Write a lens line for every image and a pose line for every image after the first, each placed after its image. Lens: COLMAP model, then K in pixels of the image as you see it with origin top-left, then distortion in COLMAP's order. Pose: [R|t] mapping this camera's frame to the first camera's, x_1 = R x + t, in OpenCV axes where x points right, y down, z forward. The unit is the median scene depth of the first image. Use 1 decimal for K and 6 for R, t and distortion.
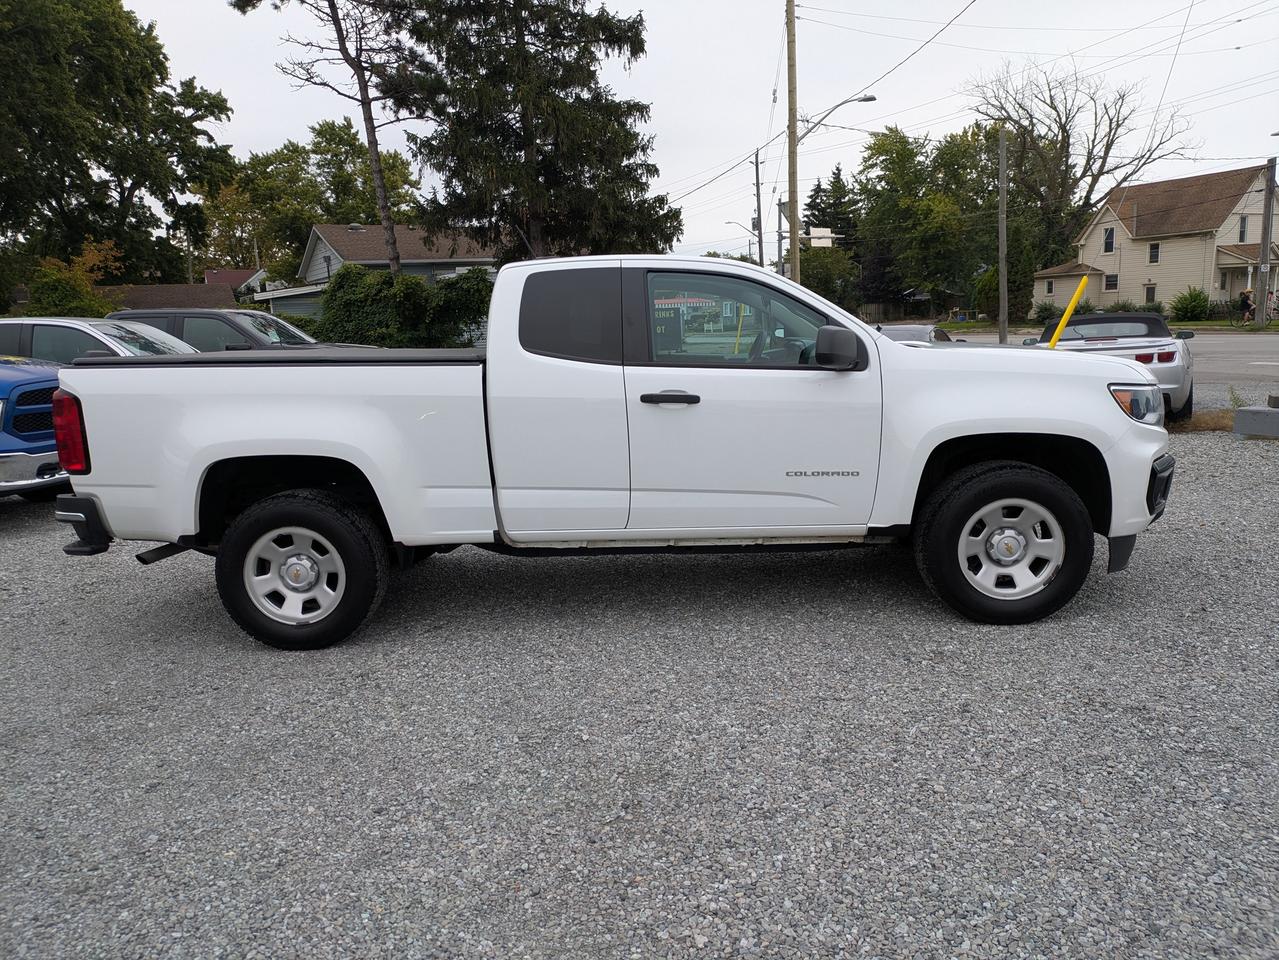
lens RADIAL K [[939.3, 0, 630.9], [0, 939.3, 487.9], [0, 0, 1]] dist [0.044460, -0.020514]
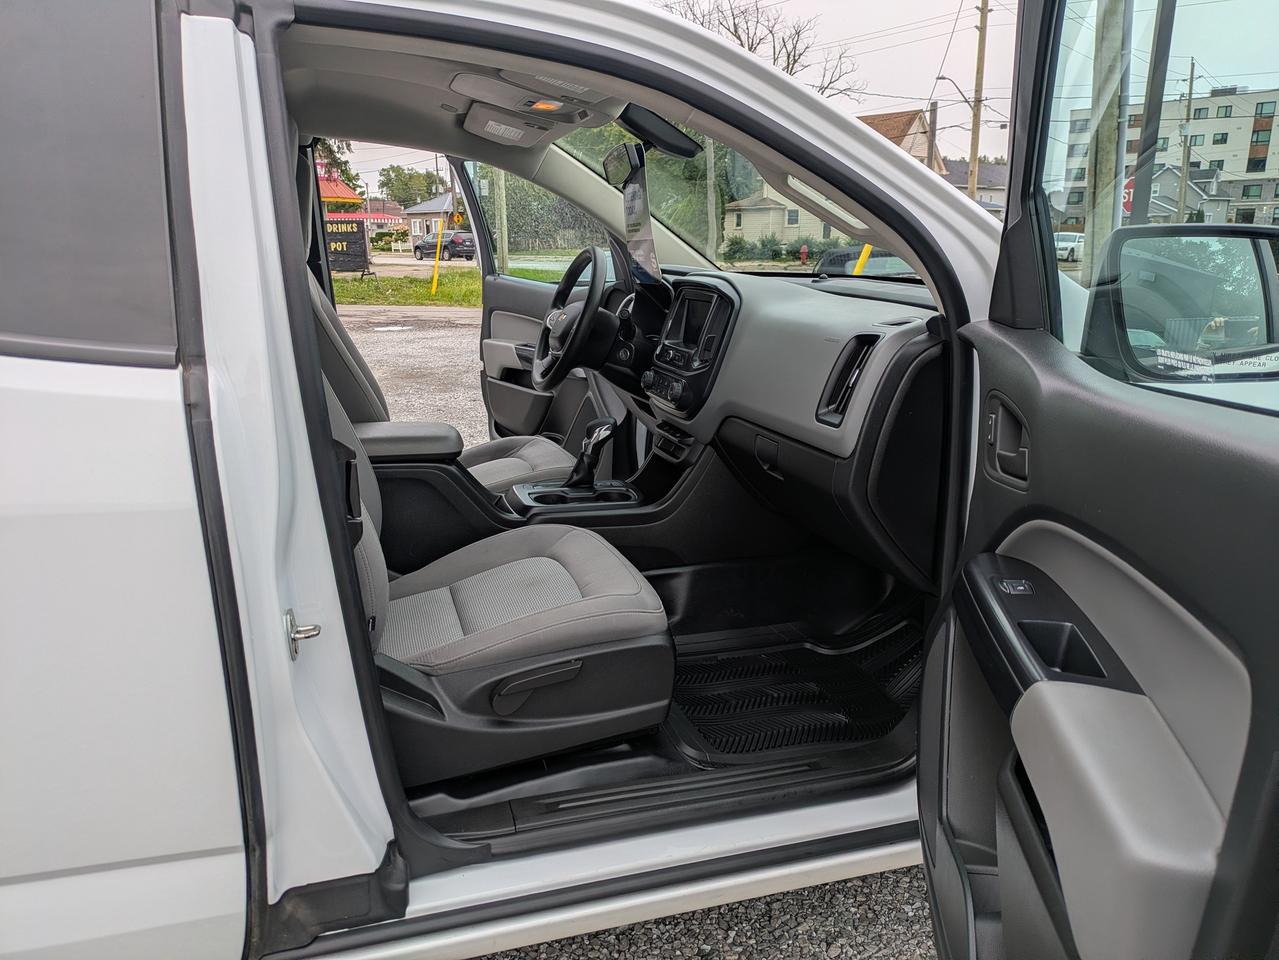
lens RADIAL K [[931.1, 0, 639.5], [0, 931.1, 480.0], [0, 0, 1]] dist [0.081157, -0.130566]
pose [[0.945778, -0.051572, 0.320694, 0.002080], [0.028662, 0.996714, 0.075757, -0.010865], [-0.323548, -0.062458, 0.944148, 0.069657]]
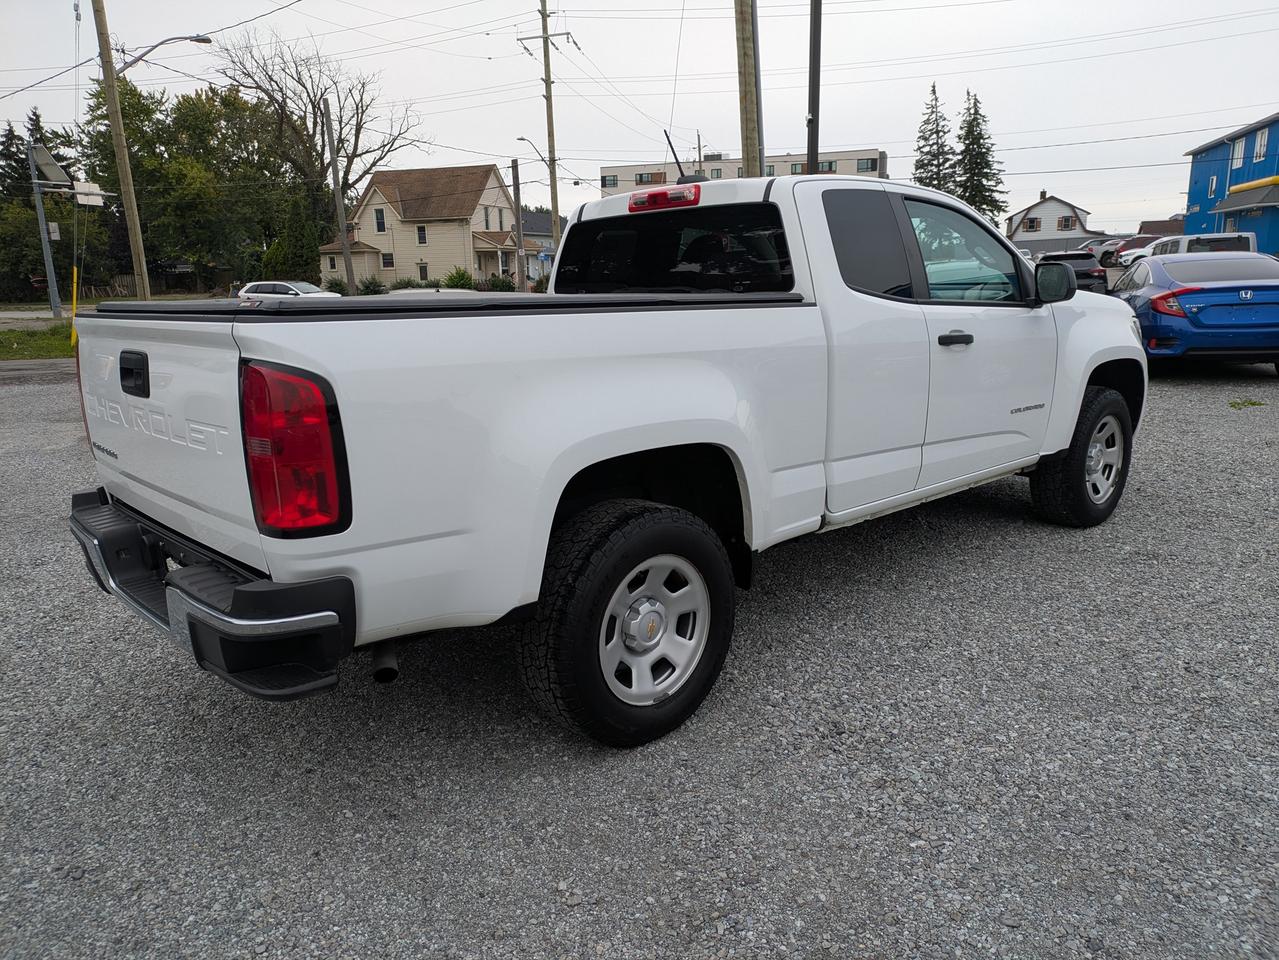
lens RADIAL K [[955.9, 0, 625.7], [0, 955.9, 486.8], [0, 0, 1]] dist [0.010634, 0.001851]
pose [[0.709302, -0.132820, 0.692279, -0.081051], [0.119812, 0.990514, 0.067281, -0.005189], [-0.694648, 0.035221, 0.718487, 0.053031]]
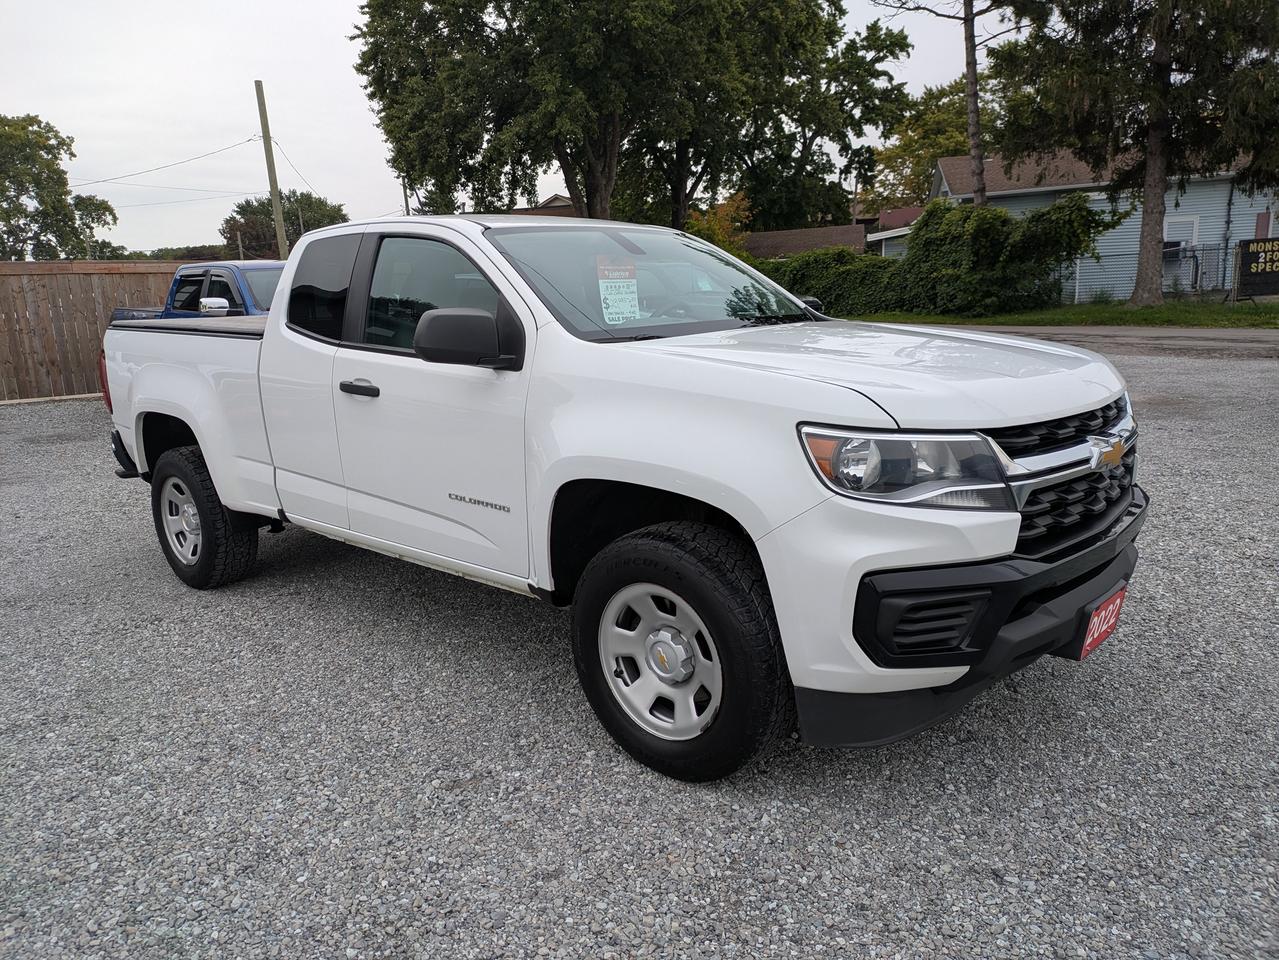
lens RADIAL K [[939.3, 0, 630.9], [0, 939.3, 487.9], [0, 0, 1]] dist [0.044460, -0.020514]
pose [[0.757462, 0.140718, -0.637534, 0.075043], [-0.098462, 0.989949, 0.101521, -0.011164], [0.645412, -0.014125, 0.763704, 0.047792]]
